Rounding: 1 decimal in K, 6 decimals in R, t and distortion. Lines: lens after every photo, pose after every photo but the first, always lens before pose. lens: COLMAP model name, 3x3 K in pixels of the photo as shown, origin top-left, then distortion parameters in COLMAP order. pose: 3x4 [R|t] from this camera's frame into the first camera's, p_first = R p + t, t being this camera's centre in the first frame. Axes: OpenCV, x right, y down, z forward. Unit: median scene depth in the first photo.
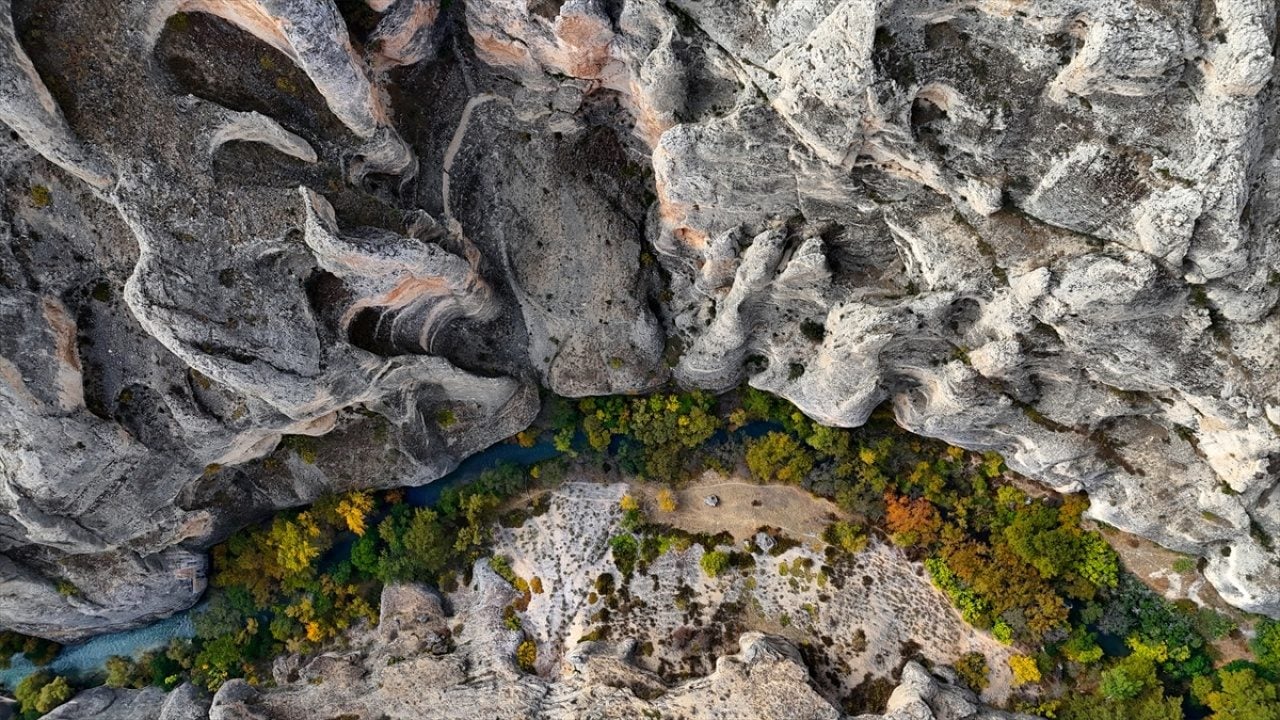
lens RADIAL K [[933.7, 0, 642.6], [0, 933.7, 355.7], [0, 0, 1]] dist [0.084465, -0.080930]
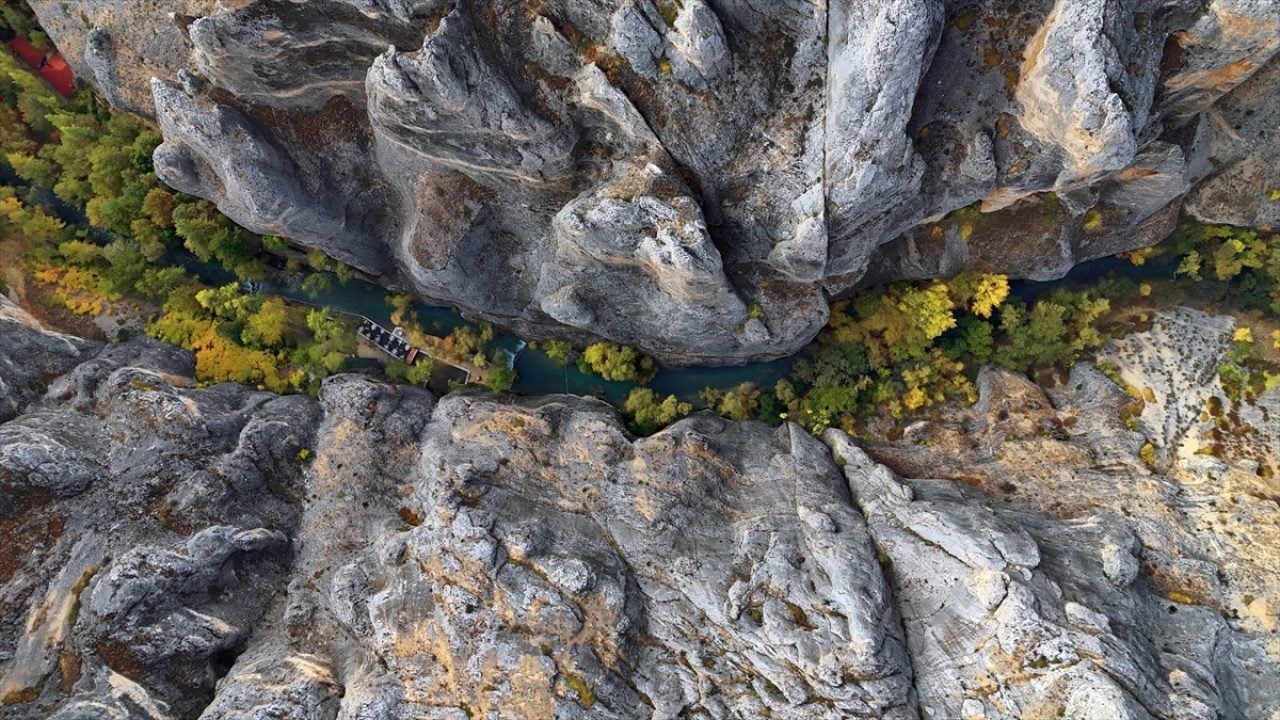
lens RADIAL K [[933.7, 0, 645.4], [0, 933.7, 355.9], [0, 0, 1]] dist [0.084465, -0.080930]
pose [[0.983560, 0.180569, 0.002280, -0.671322], [-0.179576, 0.976667, 0.117788, 0.179803], [0.019042, -0.116261, 0.993036, -0.042852]]
